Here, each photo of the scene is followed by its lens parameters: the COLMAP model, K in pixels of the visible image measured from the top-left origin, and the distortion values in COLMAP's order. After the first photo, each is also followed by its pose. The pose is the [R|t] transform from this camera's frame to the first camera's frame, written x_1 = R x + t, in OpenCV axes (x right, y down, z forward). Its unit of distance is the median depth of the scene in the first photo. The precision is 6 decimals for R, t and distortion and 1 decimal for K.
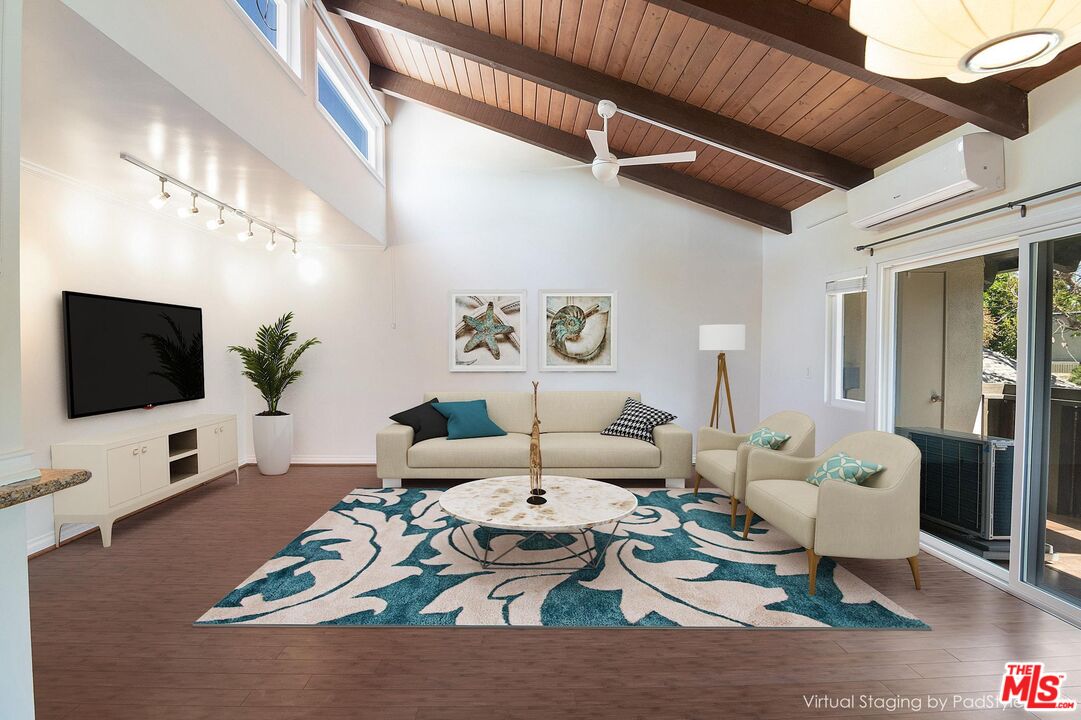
lens RADIAL K [[523.6, 0, 537.4], [0, 523.6, 364.7], [0, 0, 1]] dist [-0.009388, -0.006446]
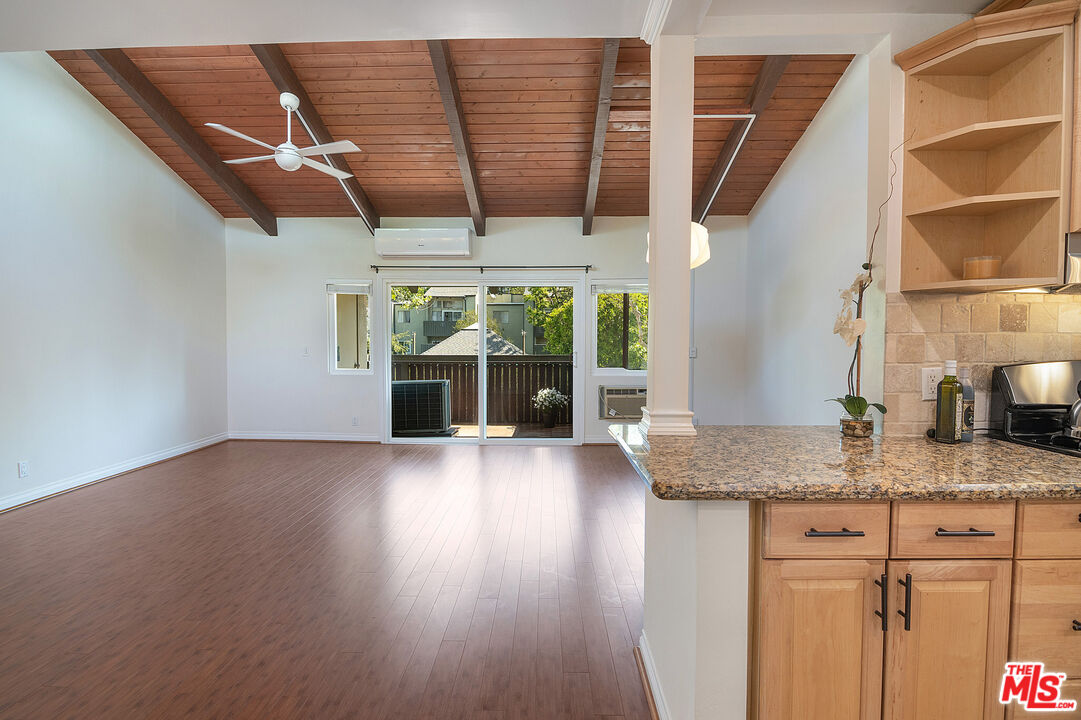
lens RADIAL K [[523.6, 0, 539.3], [0, 523.6, 358.1], [0, 0, 1]] dist [-0.009388, -0.006446]
pose [[0.036261, -0.037026, 0.998656, -0.742511], [0.025849, 0.999014, 0.036101, -0.000613], [-0.999008, 0.024505, 0.037182, 0.386814]]
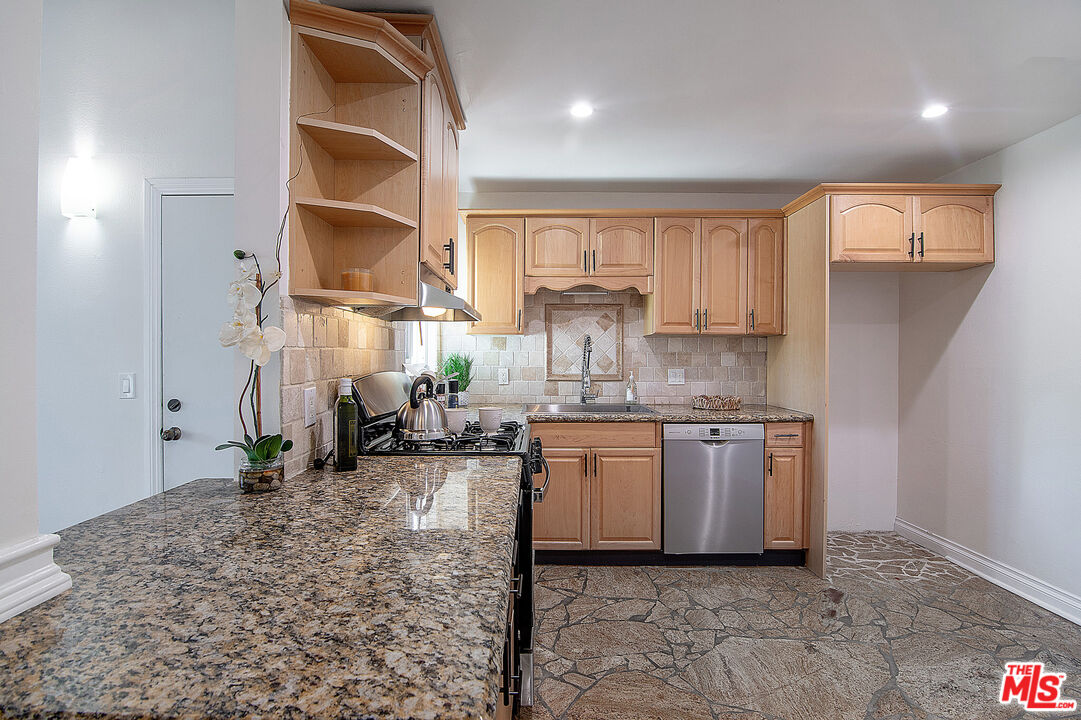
lens RADIAL K [[523.6, 0, 528.7], [0, 523.6, 358.9], [0, 0, 1]] dist [-0.009388, -0.006446]
pose [[-0.999686, -0.005037, 0.024531, -0.499154], [-0.004181, 0.999385, 0.034813, -0.002439], [-0.024691, 0.034700, -0.999093, 0.438359]]
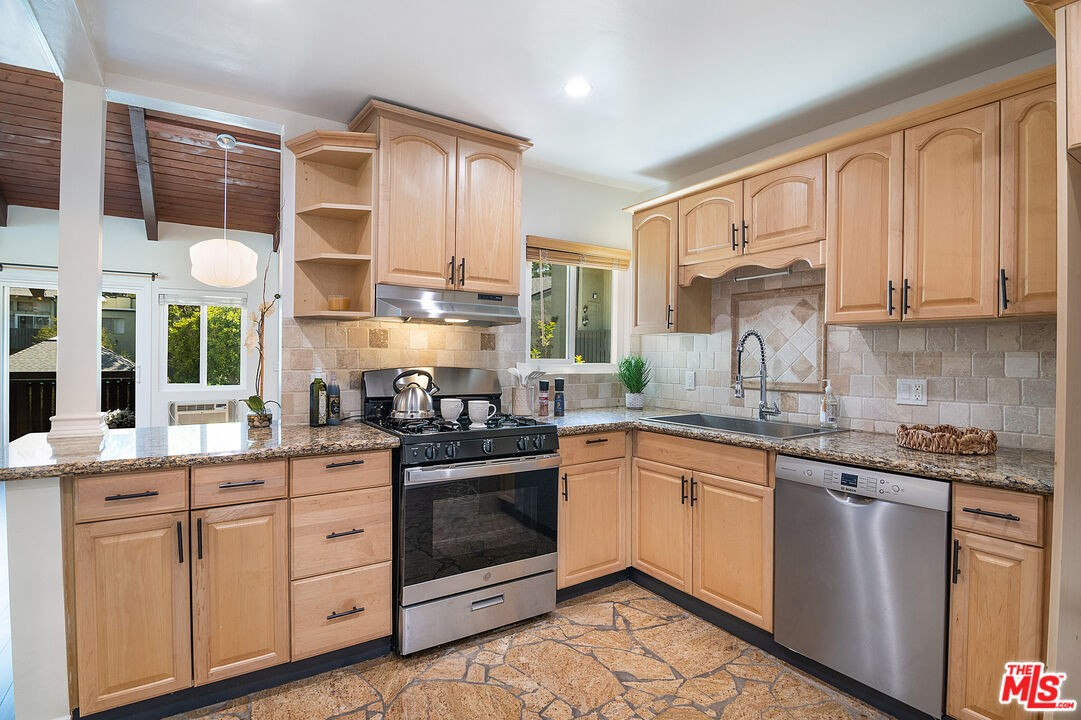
lens RADIAL K [[523.6, 0, 532.0], [0, 523.6, 359.5], [0, 0, 1]] dist [-0.009388, -0.006446]
pose [[-0.528339, -0.010298, 0.848971, -0.909078], [0.013300, 0.999703, 0.020403, 0.005903], [-0.848929, 0.022071, -0.528046, 0.210464]]
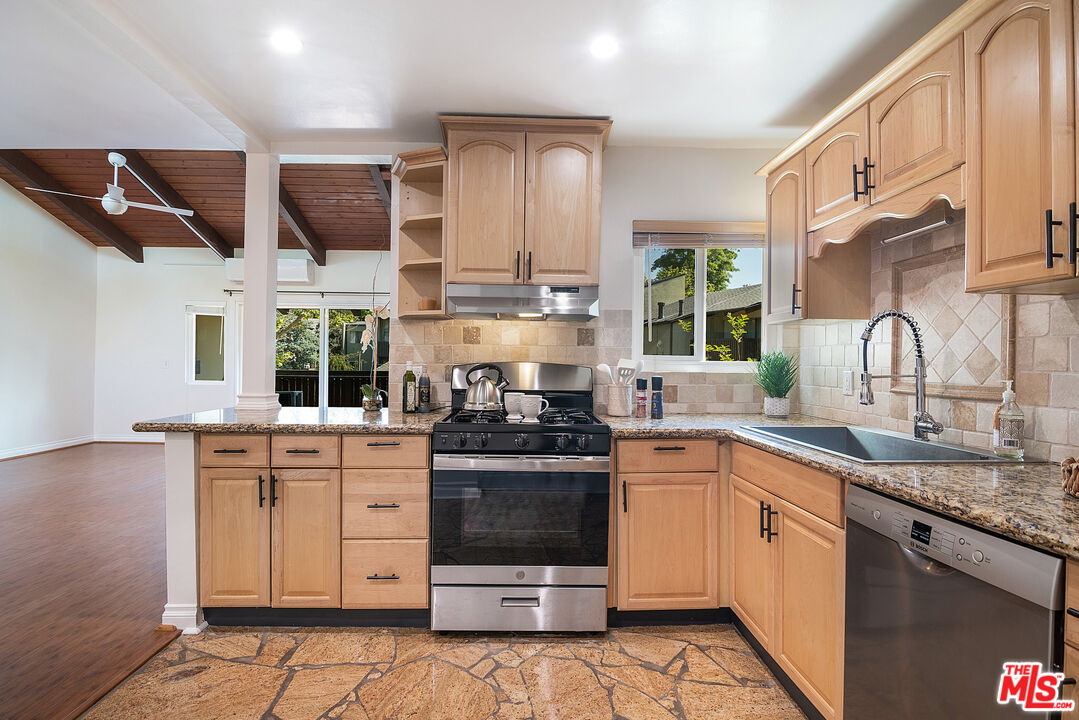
lens RADIAL K [[522.6, 0, 534.3], [0, 522.6, 359.3], [0, 0, 1]] dist [-0.009388, -0.006446]
pose [[-0.012333, 0.002381, 0.999921, -0.947106], [0.016719, 0.999858, -0.002175, 0.022593], [-0.999784, 0.016691, -0.012371, -0.007844]]
